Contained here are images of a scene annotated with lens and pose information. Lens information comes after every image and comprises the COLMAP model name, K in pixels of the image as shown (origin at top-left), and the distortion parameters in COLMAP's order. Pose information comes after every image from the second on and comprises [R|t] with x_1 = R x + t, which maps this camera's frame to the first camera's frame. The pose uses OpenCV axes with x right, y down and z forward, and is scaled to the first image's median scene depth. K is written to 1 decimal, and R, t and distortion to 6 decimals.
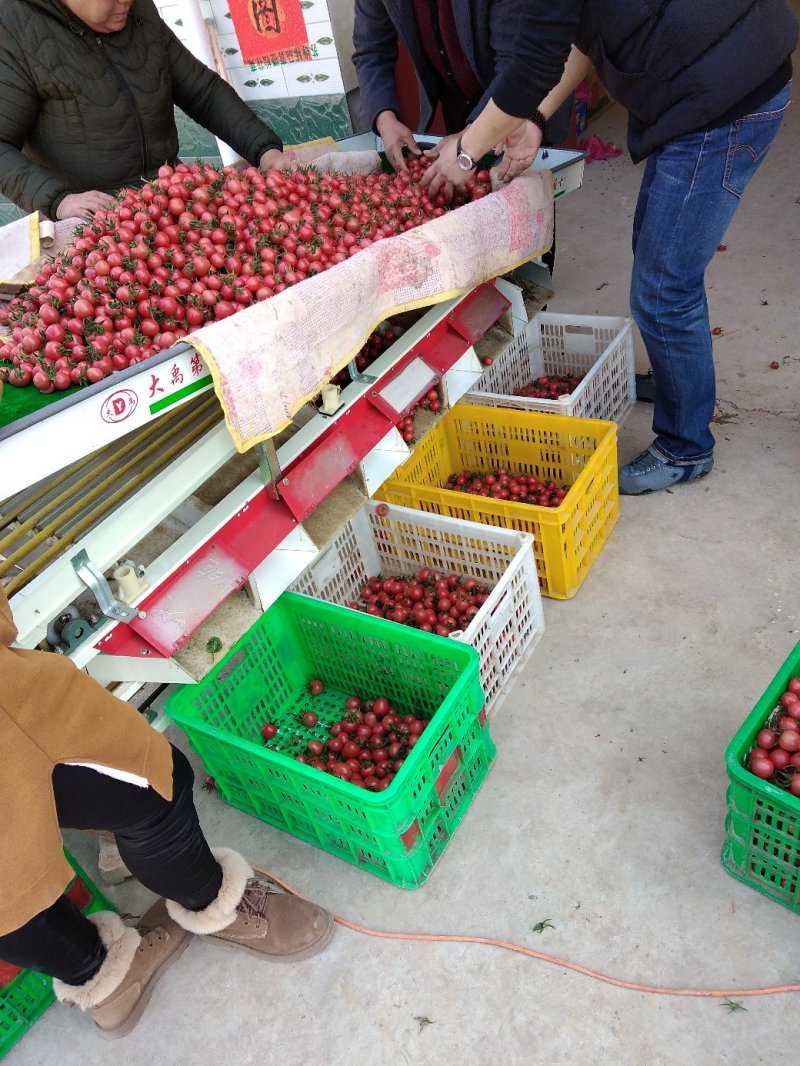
lens RADIAL K [[848.8, 0, 385.2], [0, 848.8, 536.8], [0, 0, 1]] dist [0.074331, -0.120267]
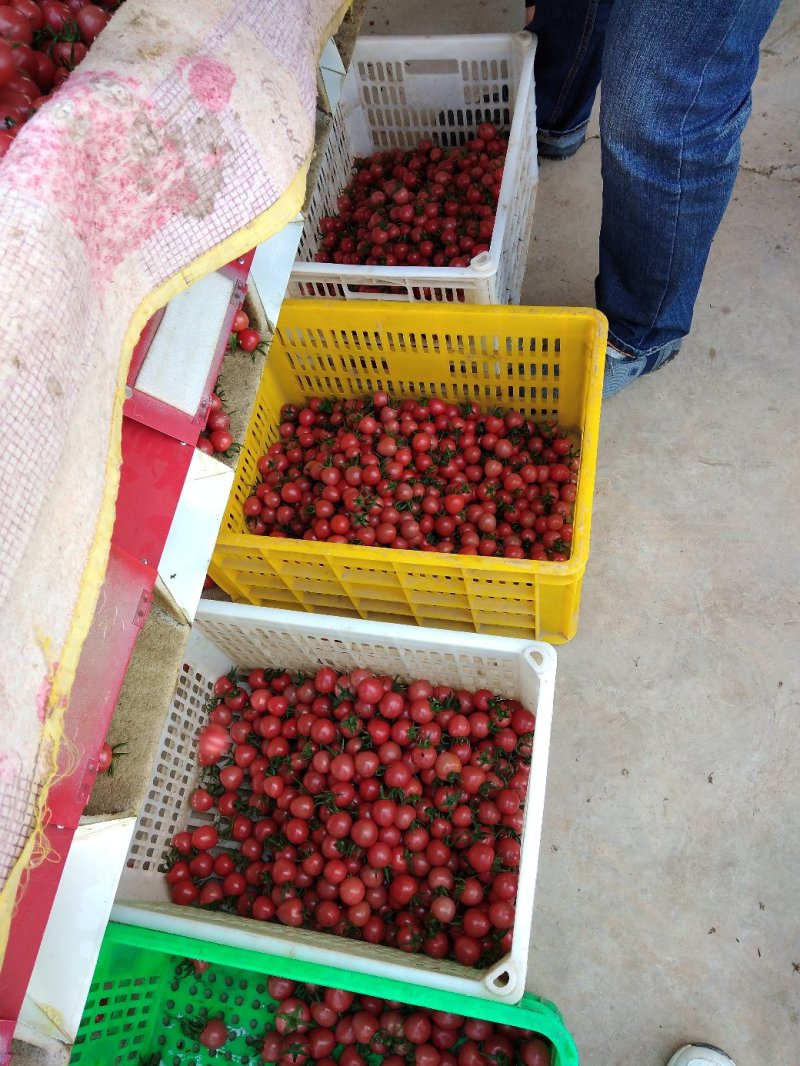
lens RADIAL K [[848.8, 0, 385.2], [0, 848.8, 536.8], [0, 0, 1]] dist [0.074331, -0.120267]
pose [[0.932959, -0.298337, 0.201450, -0.000157], [0.200676, 0.895617, 0.396989, -0.231972], [-0.298859, -0.329948, 0.895443, 0.496264]]
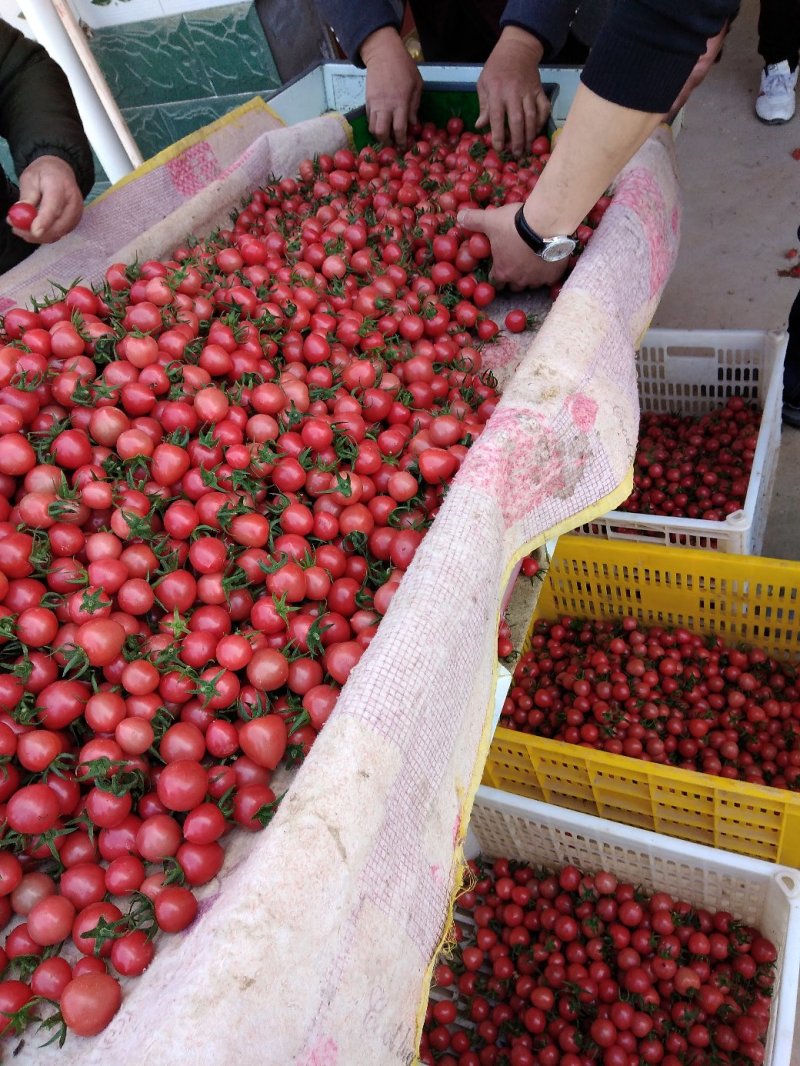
lens RADIAL K [[866.1, 0, 384.4], [0, 866.1, 531.1], [0, 0, 1]] dist [0.011591, -0.042790]
pose [[0.984848, -0.163991, 0.056402, -0.069765], [0.155130, 0.978464, 0.136171, -0.275426], [-0.077518, -0.125358, 0.989079, 0.416505]]
